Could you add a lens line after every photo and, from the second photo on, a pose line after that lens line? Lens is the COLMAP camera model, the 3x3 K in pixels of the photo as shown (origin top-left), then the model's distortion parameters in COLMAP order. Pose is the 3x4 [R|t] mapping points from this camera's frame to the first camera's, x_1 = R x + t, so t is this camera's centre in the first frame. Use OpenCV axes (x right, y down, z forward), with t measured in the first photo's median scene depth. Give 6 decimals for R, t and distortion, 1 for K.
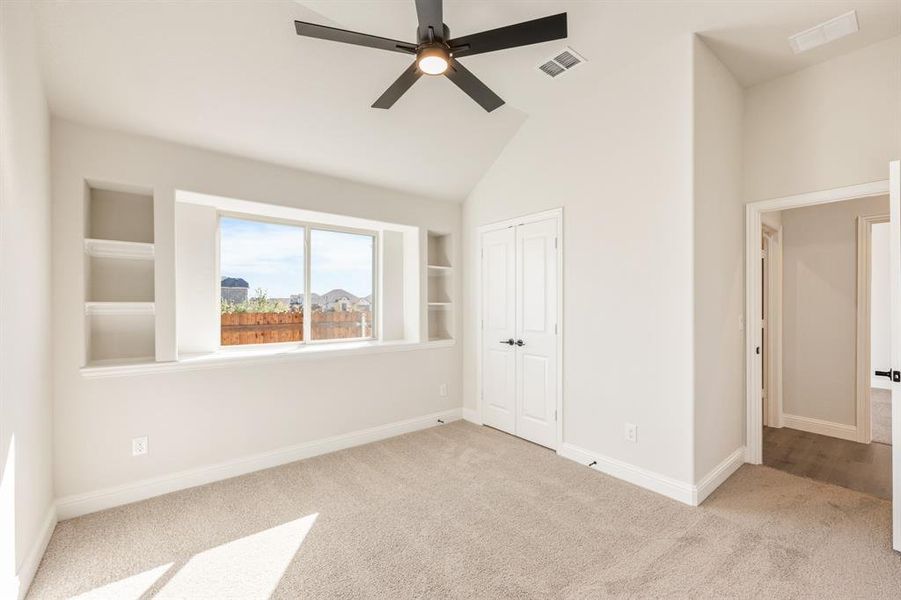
lens RADIAL K [[369.9, 0, 452.0], [0, 369.9, 300.7], [0, 0, 1]] dist [-0.001733, -0.000129]
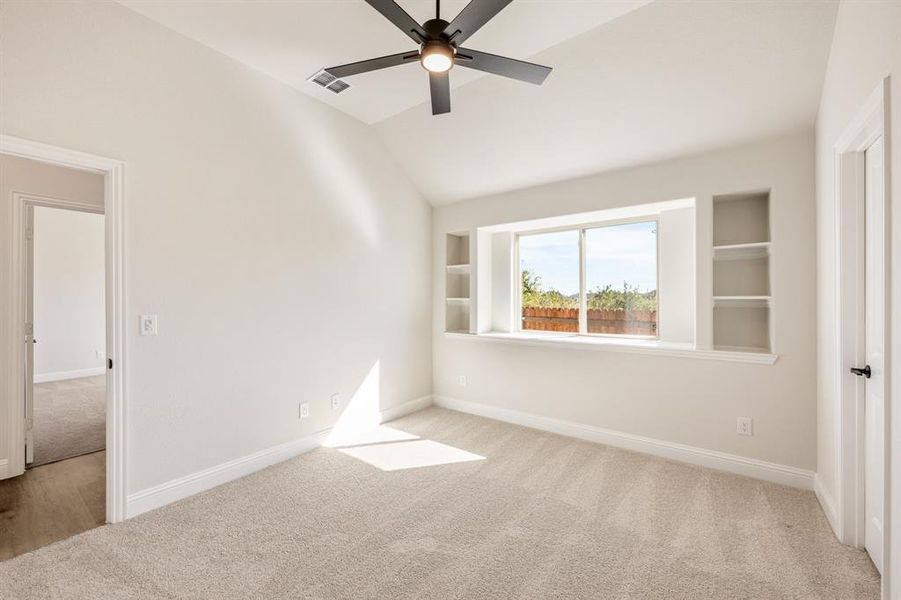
lens RADIAL K [[349.1, 0, 450.5], [0, 349.1, 300.0], [0, 0, 1]] dist [-0.000909, -0.000030]
pose [[0.252858, -0.000056, -0.967503, 0.529387], [0.010142, 0.999945, 0.002593, 0.006037], [0.967450, -0.010468, 0.252845, 0.376595]]
